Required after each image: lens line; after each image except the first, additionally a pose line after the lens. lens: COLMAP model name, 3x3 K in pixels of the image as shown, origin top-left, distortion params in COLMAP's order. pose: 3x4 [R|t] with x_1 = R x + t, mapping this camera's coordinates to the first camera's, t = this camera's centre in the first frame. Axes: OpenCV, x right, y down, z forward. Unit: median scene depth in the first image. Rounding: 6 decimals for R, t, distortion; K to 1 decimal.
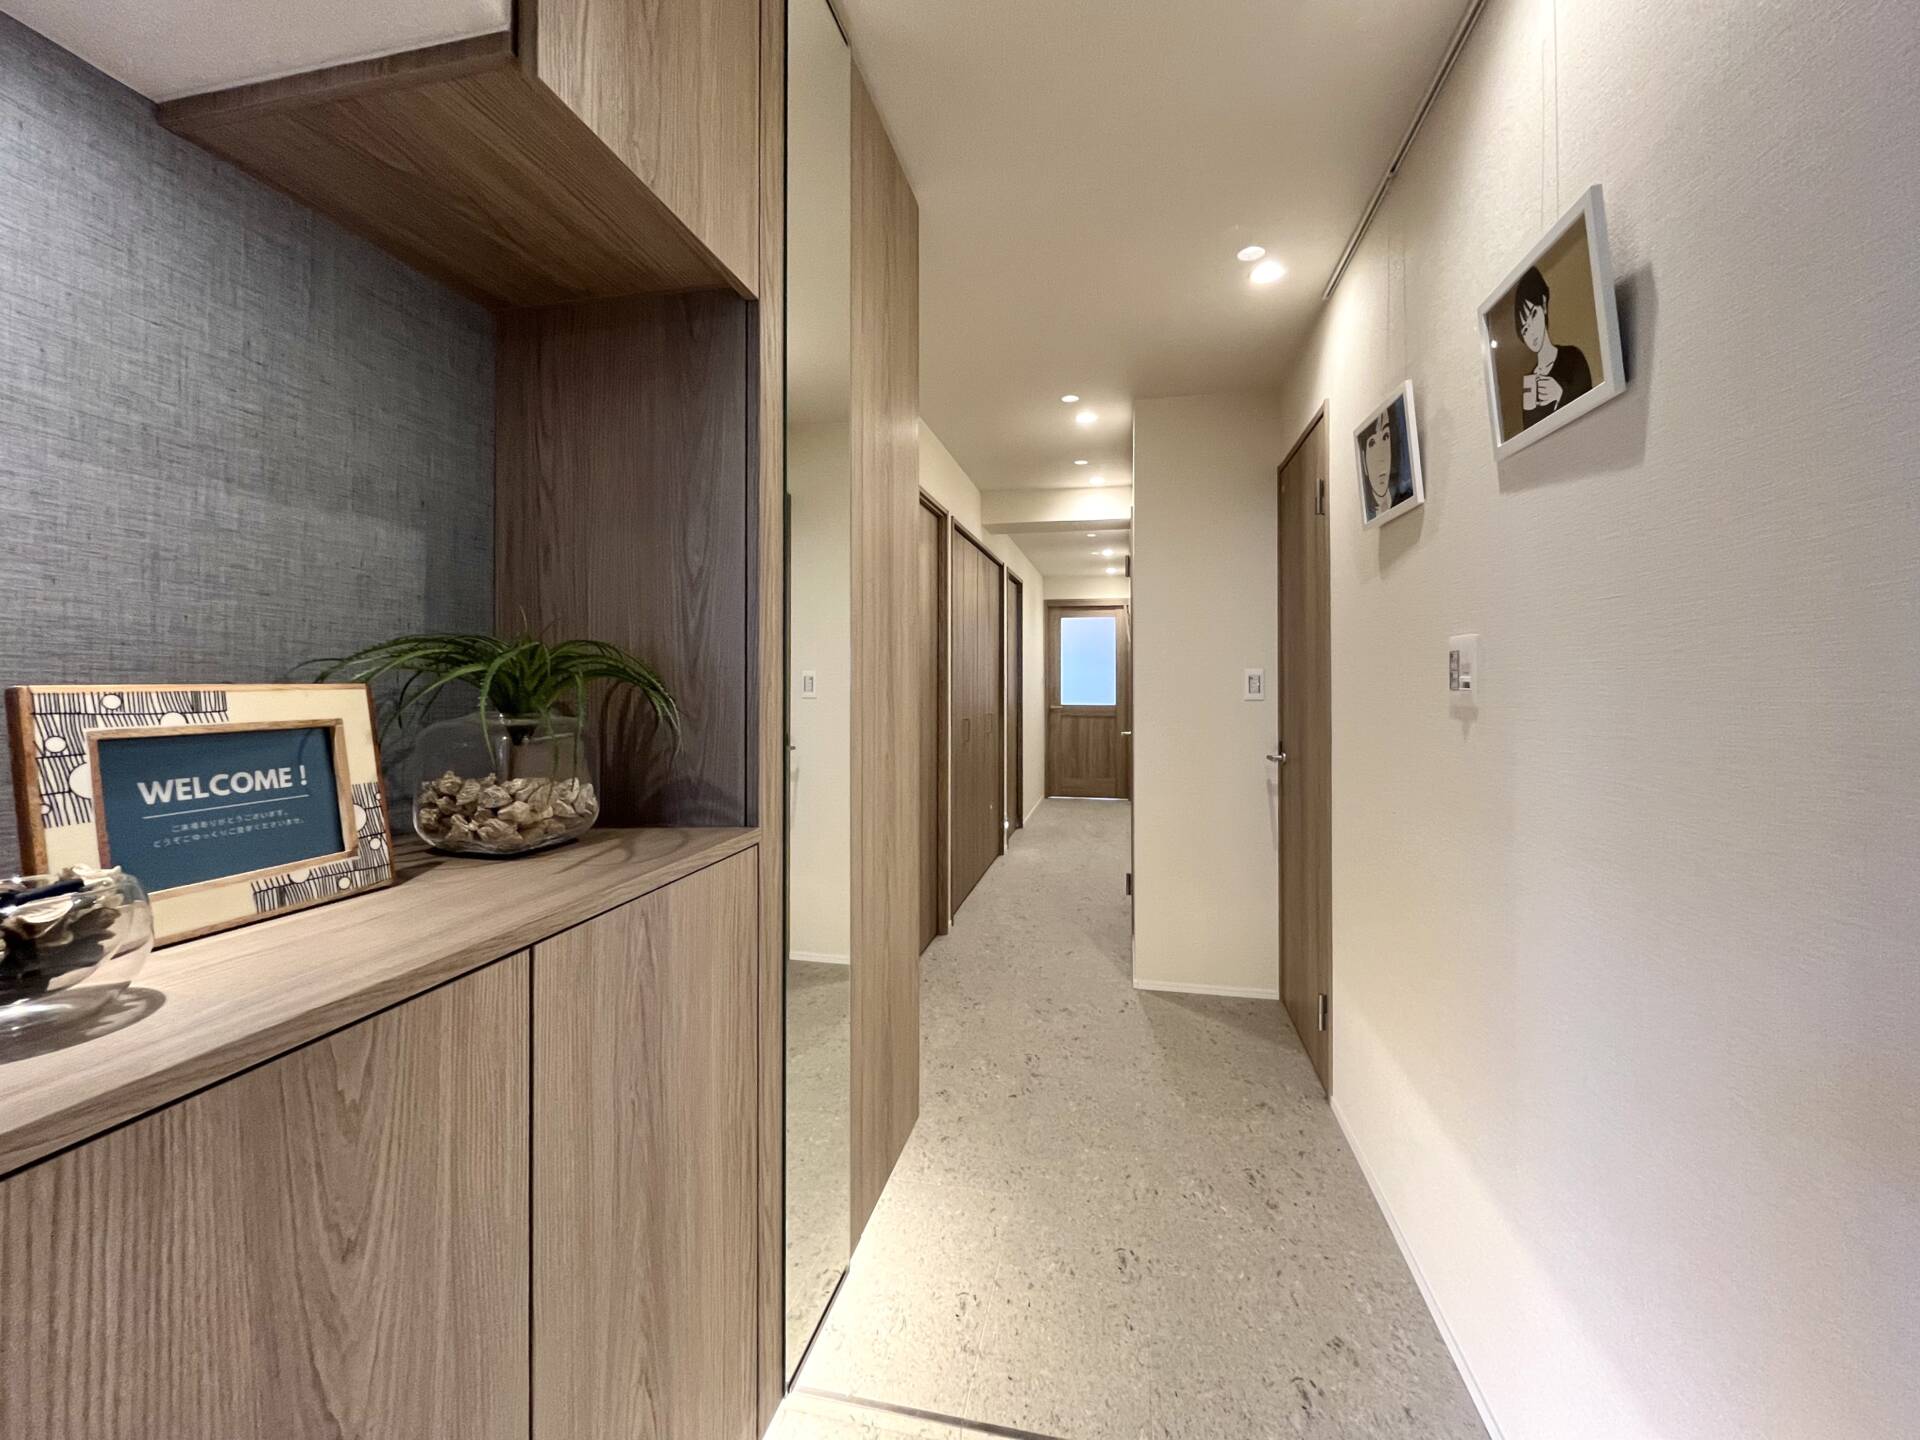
lens RADIAL K [[799.3, 0, 939.7], [0, 799.3, 677.1], [0, 0, 1]] dist [-0.001807, -0.000087]
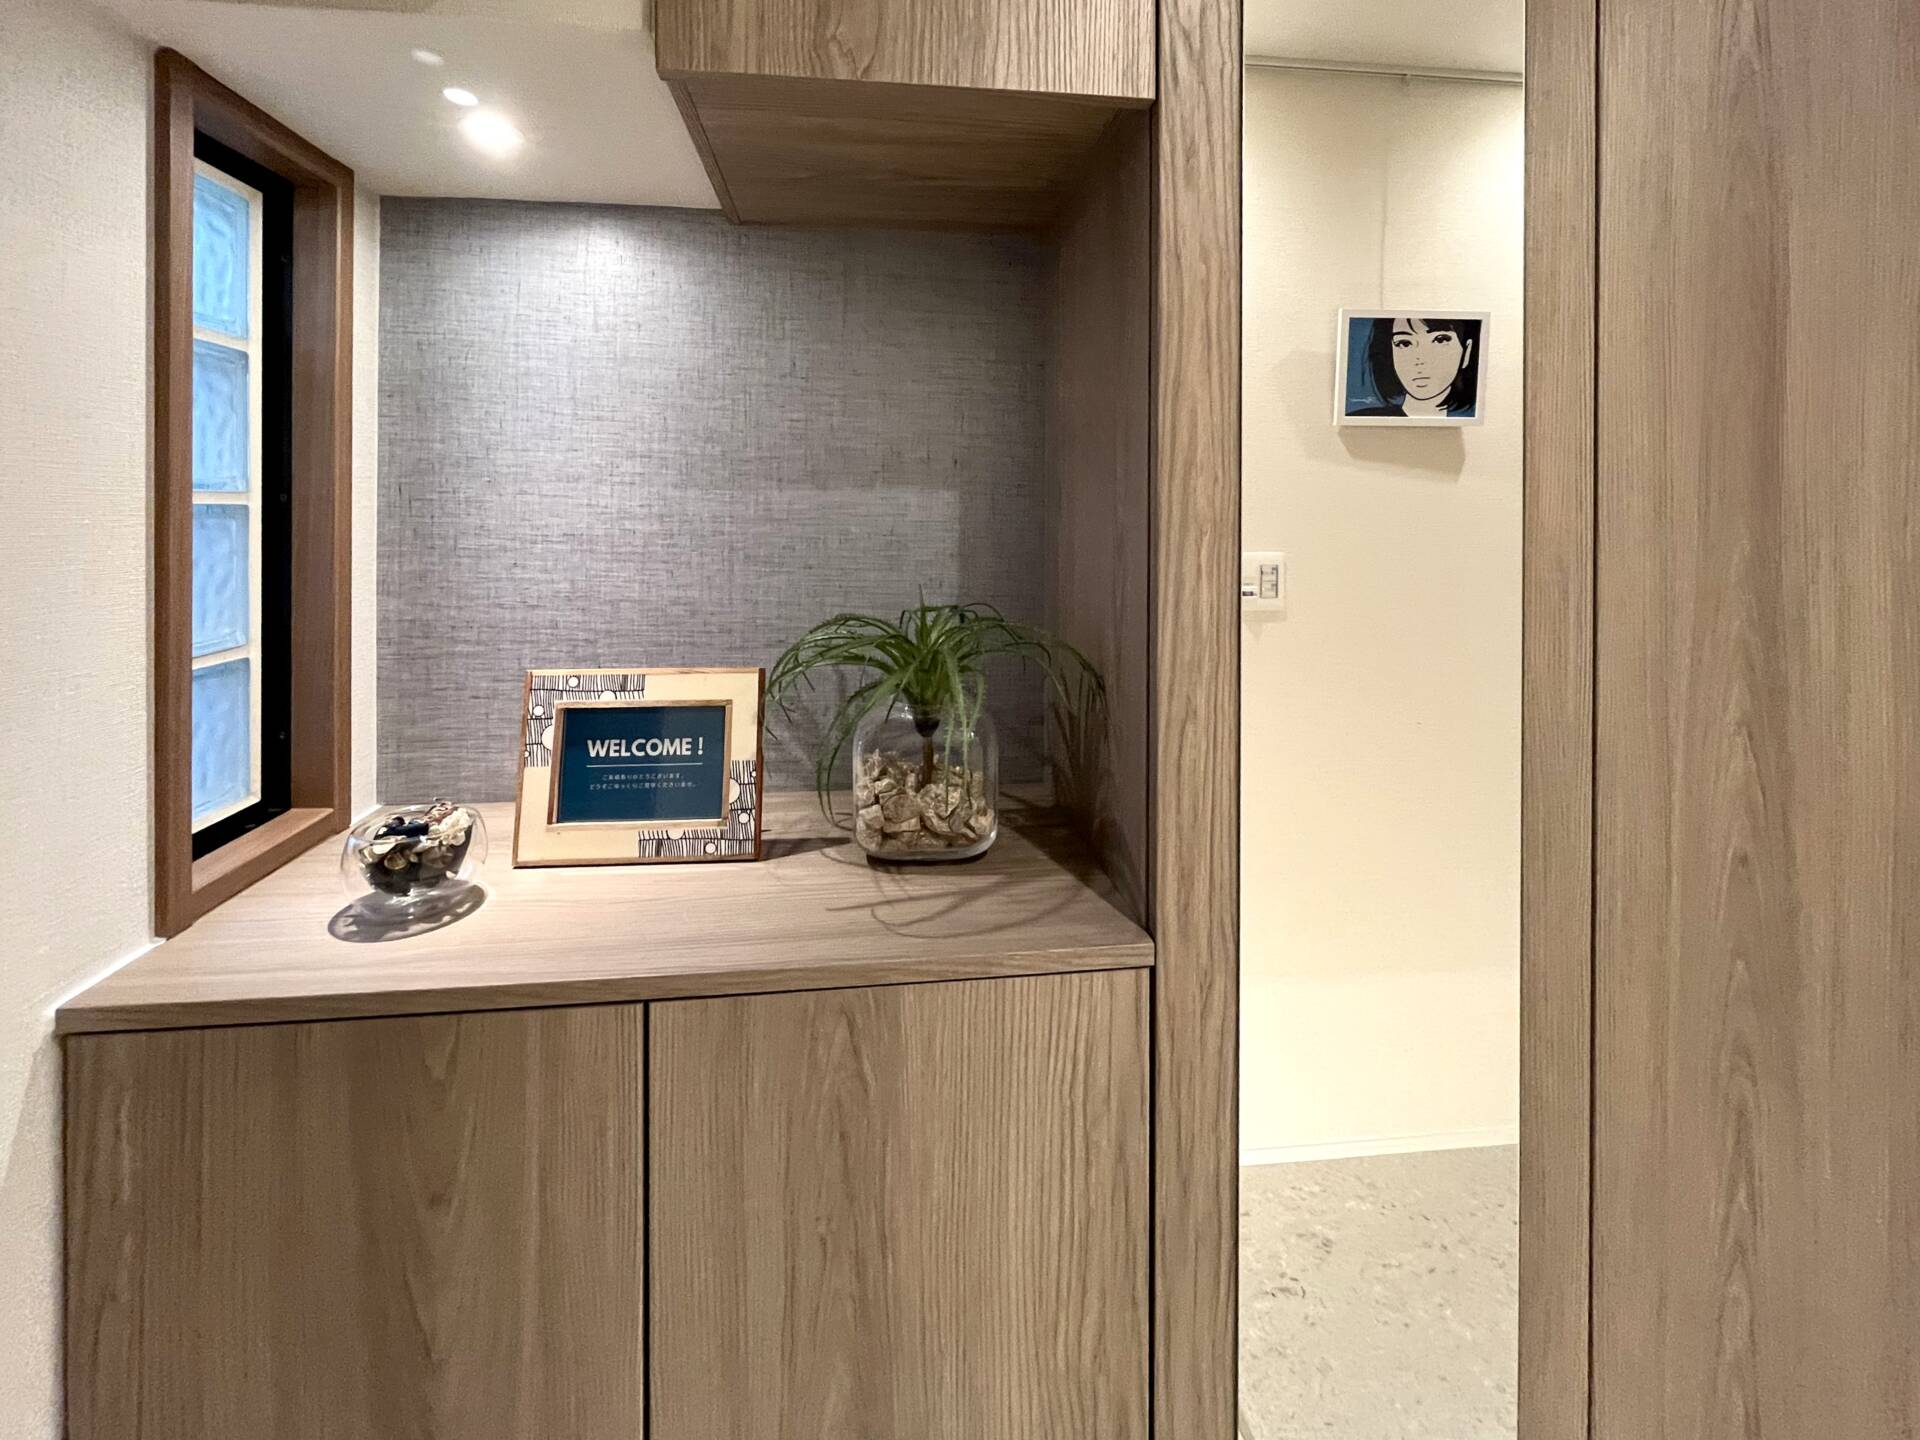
lens RADIAL K [[834.9, 0, 960.2], [0, 834.9, 518.6], [0, 0, 1]] dist [-0.000233, -0.000018]
pose [[0.342861, 0.006533, -0.939364, 0.512205], [0.003200, 0.999962, 0.008122, -0.229329], [0.939381, -0.005791, 0.342827, 0.956505]]
